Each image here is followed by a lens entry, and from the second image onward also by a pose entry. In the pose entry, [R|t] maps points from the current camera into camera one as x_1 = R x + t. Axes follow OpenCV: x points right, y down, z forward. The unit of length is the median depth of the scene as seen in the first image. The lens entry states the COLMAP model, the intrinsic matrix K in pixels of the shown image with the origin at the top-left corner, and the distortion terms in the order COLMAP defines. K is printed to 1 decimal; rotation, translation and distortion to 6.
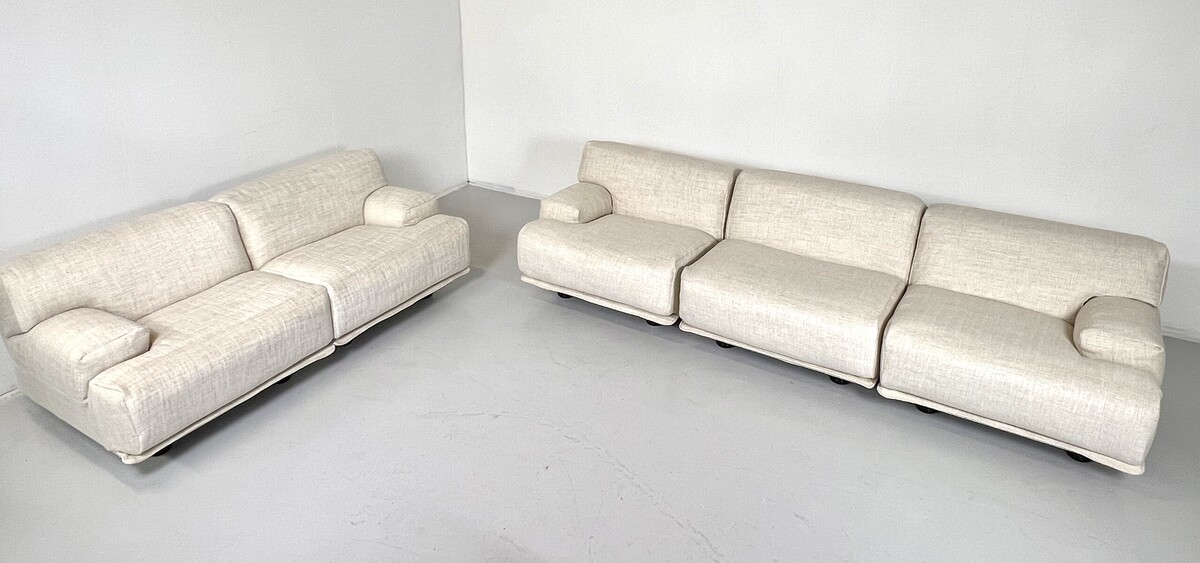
lens RADIAL K [[758.3, 0, 603.7], [0, 758.3, 151.3], [0, 0, 1]] dist [0.000005, 0.001492]
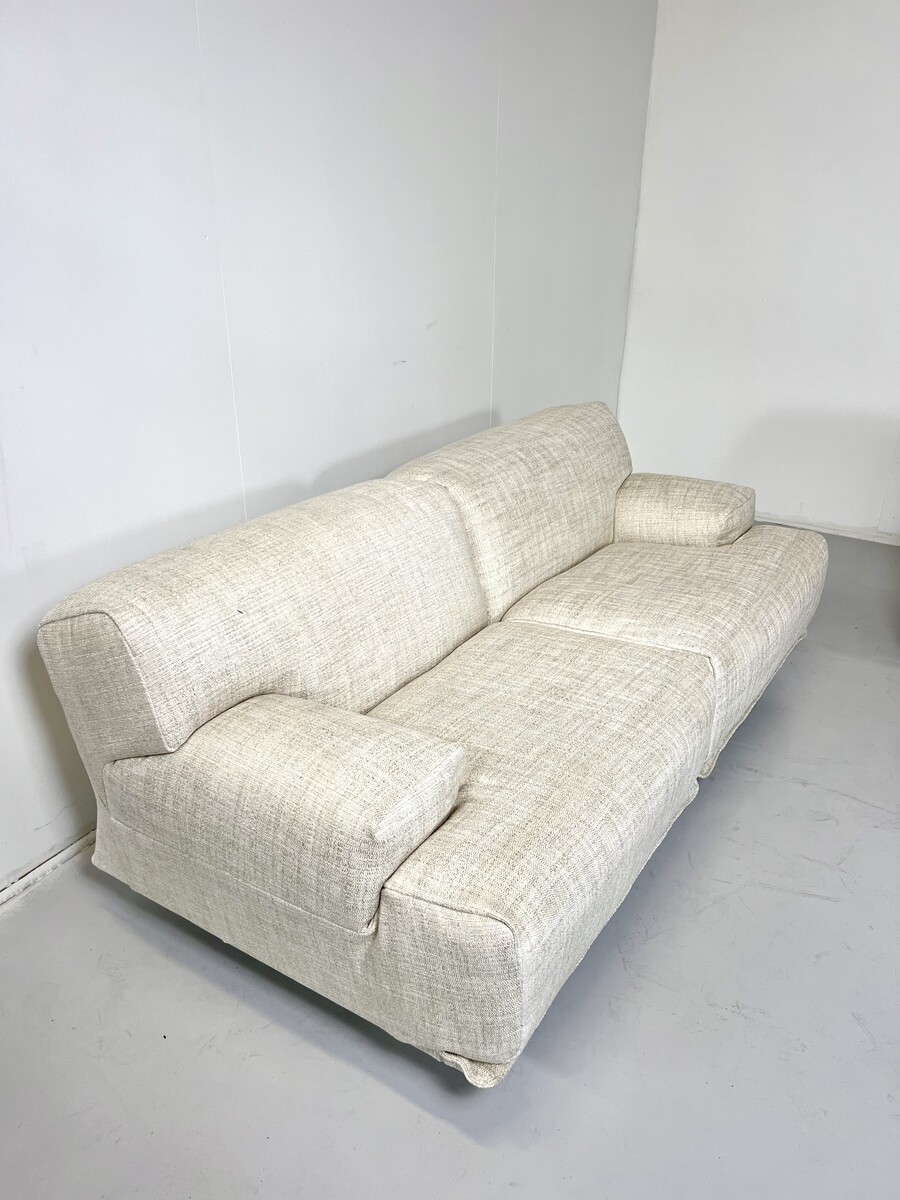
lens RADIAL K [[908.8, 0, 449.4], [0, 908.8, 608.8], [0, 0, 1]] dist [0.059687, -0.028017]
pose [[0.999577, 0.020214, -0.020888, -0.492651], [-0.017574, 0.992660, 0.119651, 0.080686], [0.023153, -0.119234, 0.992596, 0.423443]]
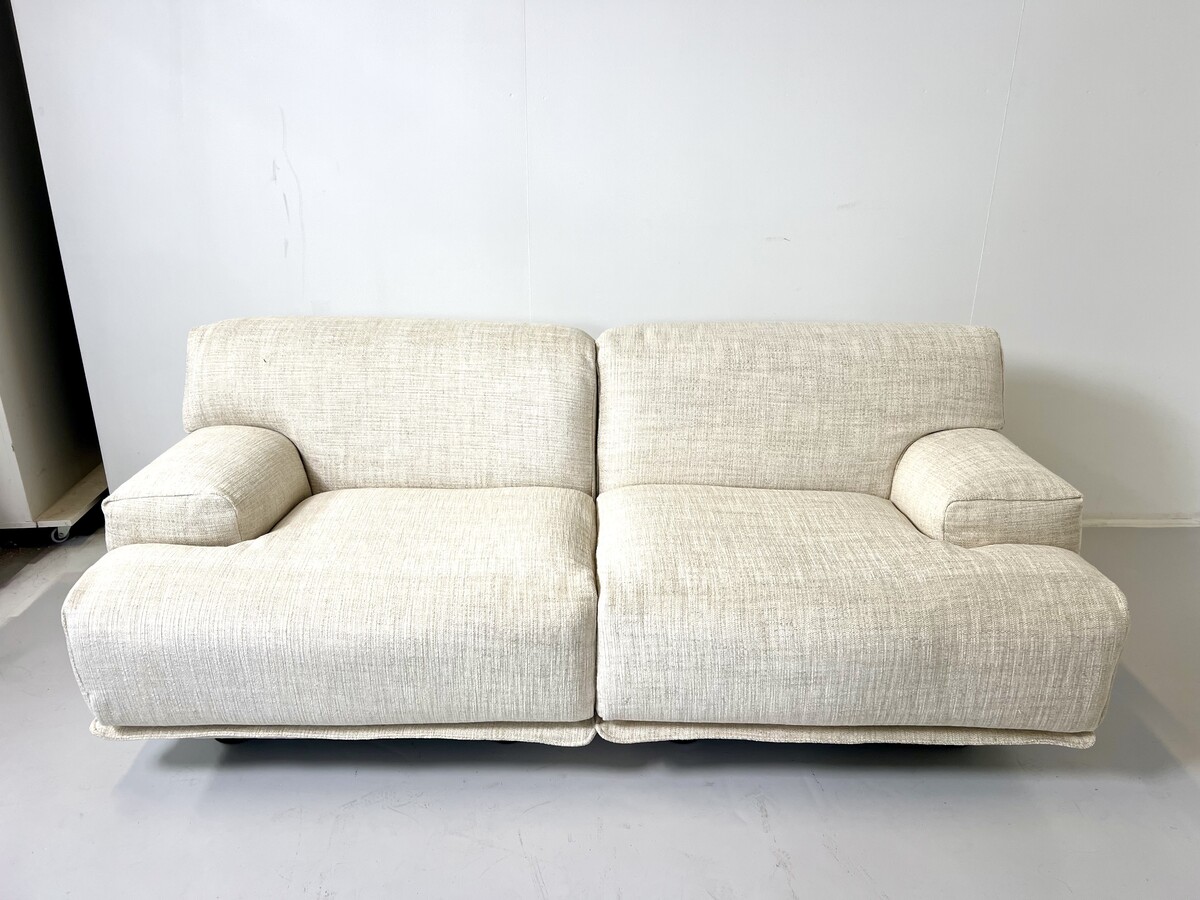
lens RADIAL K [[908.8, 0, 599.7], [0, 908.8, 454.8], [0, 0, 1]] dist [0.059687, -0.028017]
pose [[0.522748, 0.324630, -0.788258, -0.017308], [-0.264756, 0.940756, 0.211855, 0.013171], [0.810333, 0.097949, 0.577726, 0.693575]]
